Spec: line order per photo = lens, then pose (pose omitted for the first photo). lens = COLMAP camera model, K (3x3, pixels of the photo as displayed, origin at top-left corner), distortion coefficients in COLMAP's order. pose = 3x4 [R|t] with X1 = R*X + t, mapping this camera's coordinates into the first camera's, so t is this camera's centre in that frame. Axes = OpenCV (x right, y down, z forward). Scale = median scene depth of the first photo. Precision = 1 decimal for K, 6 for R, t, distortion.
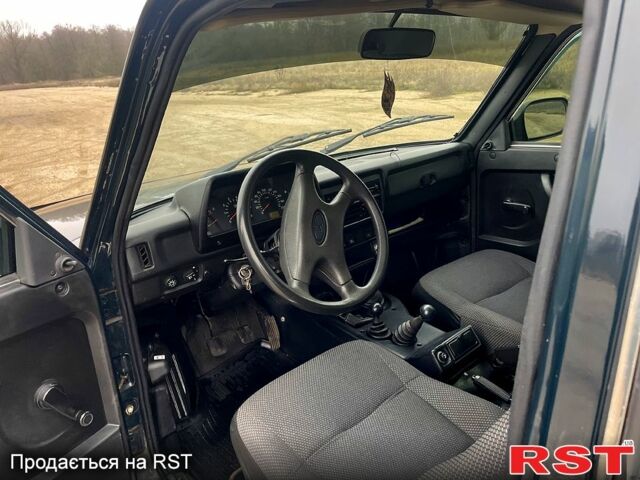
lens RADIAL K [[532.6, 0, 319.7], [0, 532.6, 224.4], [0, 0, 1]] dist [0.078461, -0.007852]
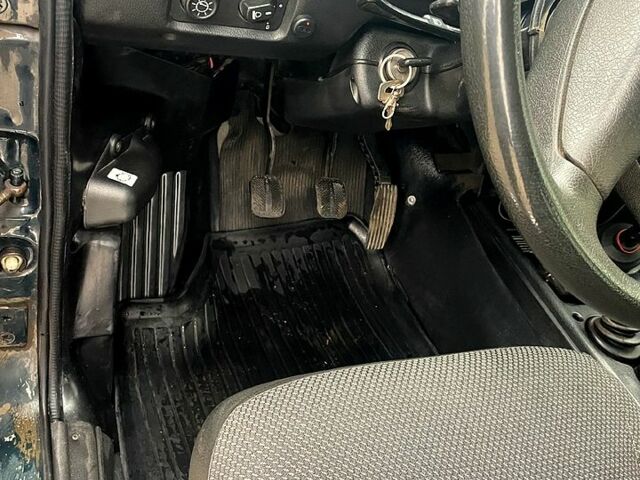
lens RADIAL K [[532.6, 0, 319.7], [0, 532.6, 224.4], [0, 0, 1]] dist [0.078461, -0.007852]
pose [[0.891734, 0.444498, -0.085034, -0.095326], [-0.393900, 0.854843, 0.337767, 0.068015], [0.222828, -0.267703, 0.937381, 0.540411]]
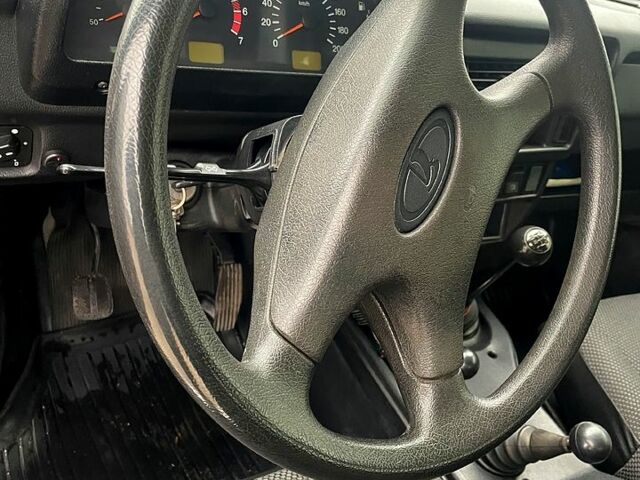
lens RADIAL K [[527.7, 0, 335.9], [0, 527.7, 194.9], [0, 0, 1]] dist [0.041170, -0.000376]
pose [[0.932400, 0.361428, 0.000840, -0.033011], [-0.350230, 0.902934, 0.249096, -0.028449], [0.089272, -0.232551, 0.968478, 0.585939]]
